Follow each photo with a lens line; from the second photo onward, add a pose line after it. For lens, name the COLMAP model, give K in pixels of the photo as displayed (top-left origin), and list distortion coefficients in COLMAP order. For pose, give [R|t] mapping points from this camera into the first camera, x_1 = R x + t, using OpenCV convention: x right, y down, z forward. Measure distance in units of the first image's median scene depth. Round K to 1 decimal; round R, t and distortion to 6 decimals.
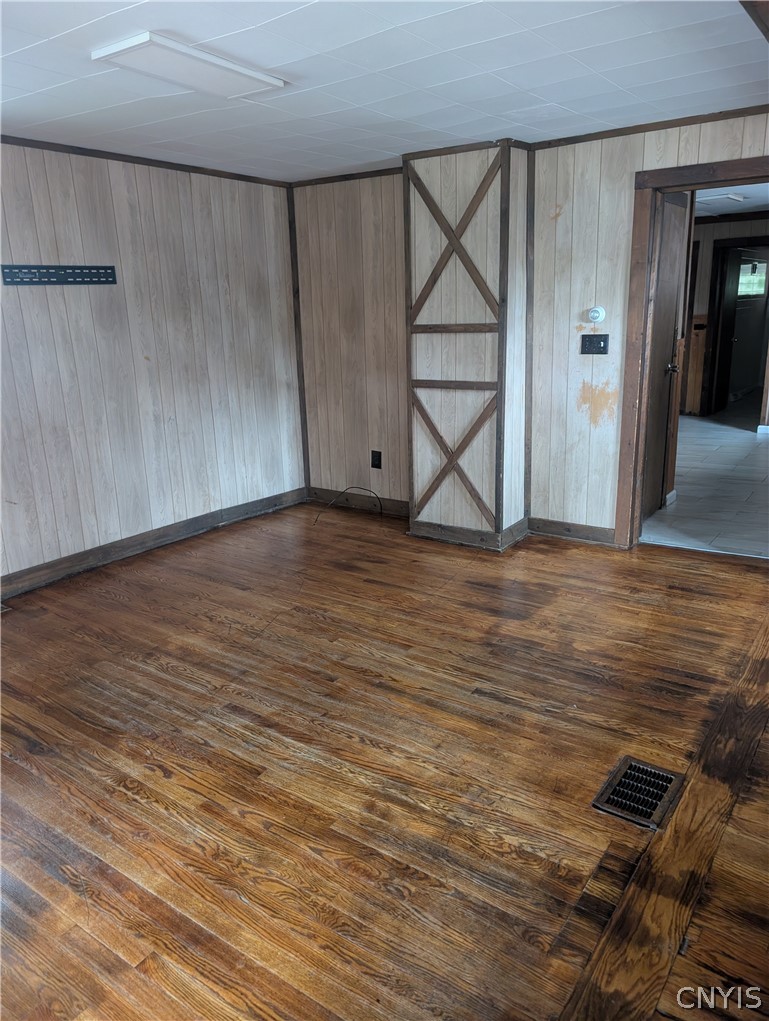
lens RADIAL K [[742.4, 0, 384.3], [0, 742.4, 505.3], [0, 0, 1]] dist [0.033431, -0.042142]
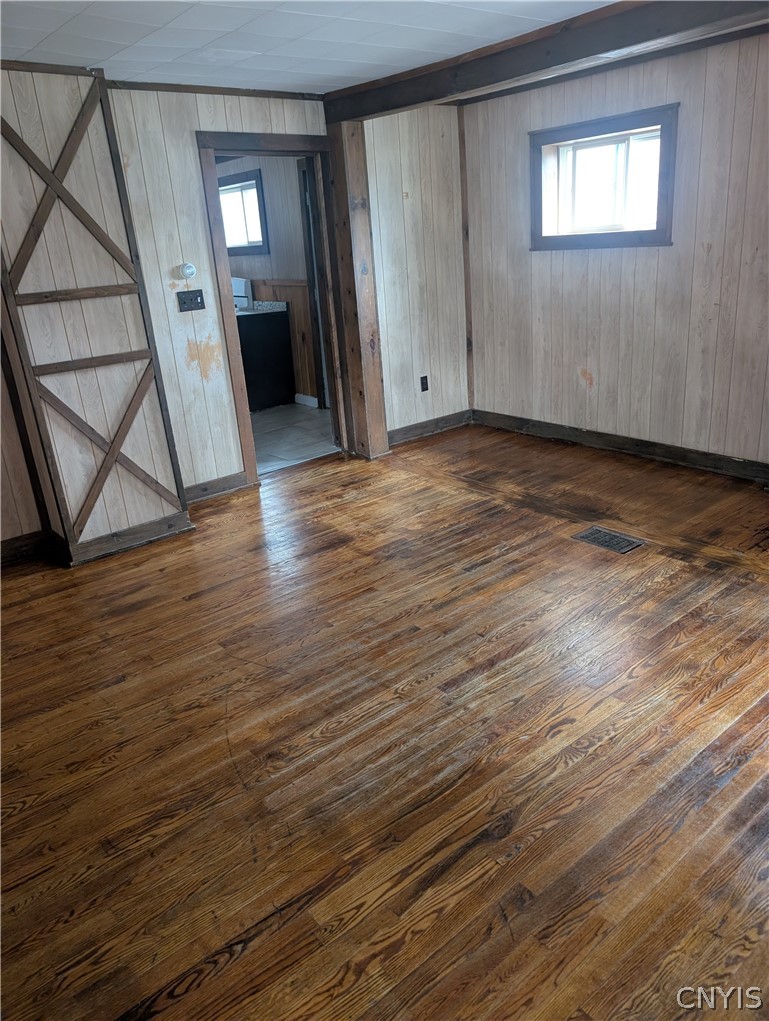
lens RADIAL K [[742.4, 0, 384.3], [0, 742.4, 505.3], [0, 0, 1]] dist [0.033431, -0.042142]
pose [[0.253559, -0.314086, 0.914909, -0.726943], [0.313033, 0.921567, 0.229618, -0.120425], [-0.915270, 0.228175, 0.331991, 0.532692]]
